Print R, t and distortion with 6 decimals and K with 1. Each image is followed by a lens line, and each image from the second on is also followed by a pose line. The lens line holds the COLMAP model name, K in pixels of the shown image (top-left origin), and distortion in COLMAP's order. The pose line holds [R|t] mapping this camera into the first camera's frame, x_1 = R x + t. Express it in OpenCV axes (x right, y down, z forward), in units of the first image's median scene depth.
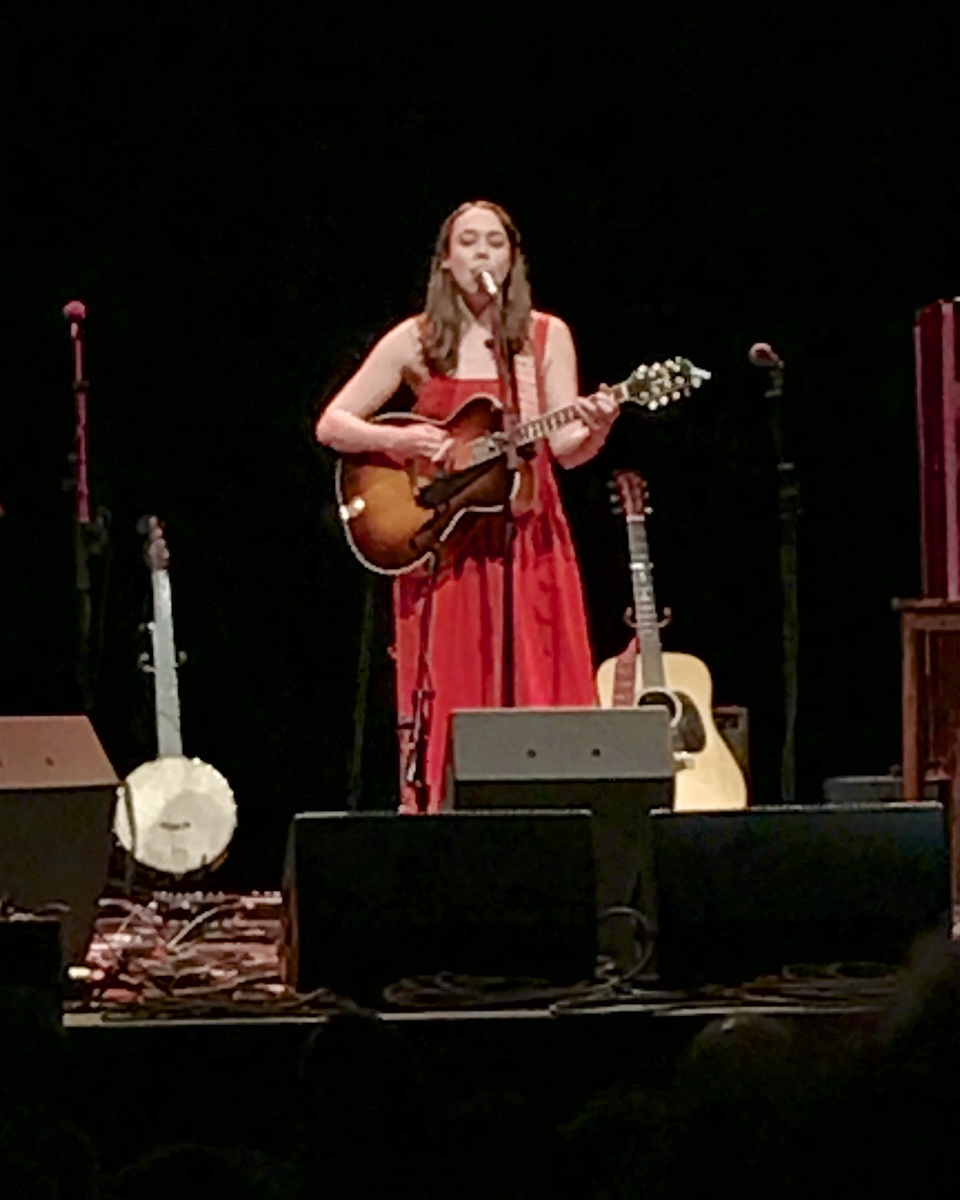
lens RADIAL K [[6510.6, 0, 480.8], [0, 6510.6, 598.5], [0, 0, 1]] dist [-1.553967, 0.000000]
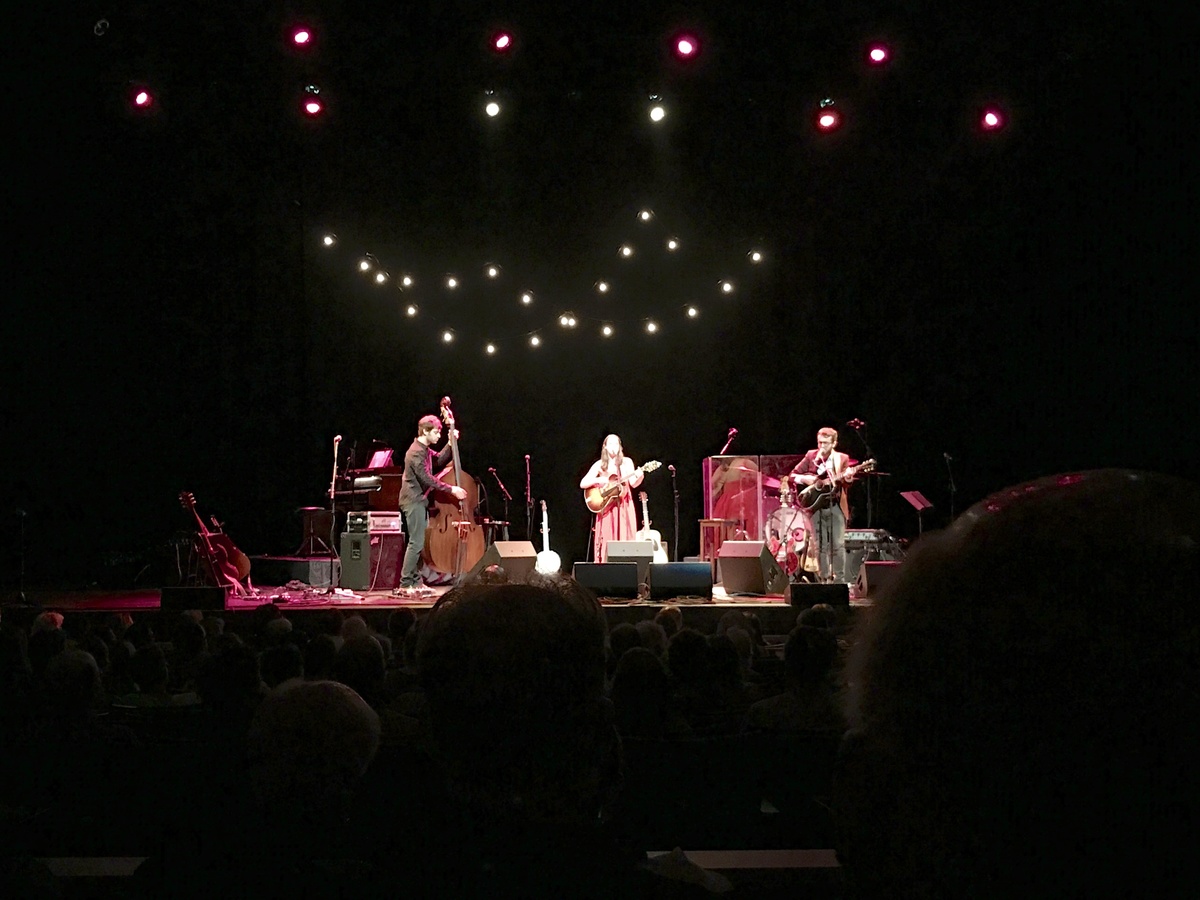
lens RADIAL K [[1709.3, 0, 602.6], [0, 1709.3, 448.8], [0, 0, 1]] dist [0.020752, 0.000000]
pose [[0.999935, 0.002828, -0.011076, 0.006295], [-0.003121, 0.999643, -0.026521, -0.017329], [0.010997, 0.026554, 0.999587, -0.250641]]
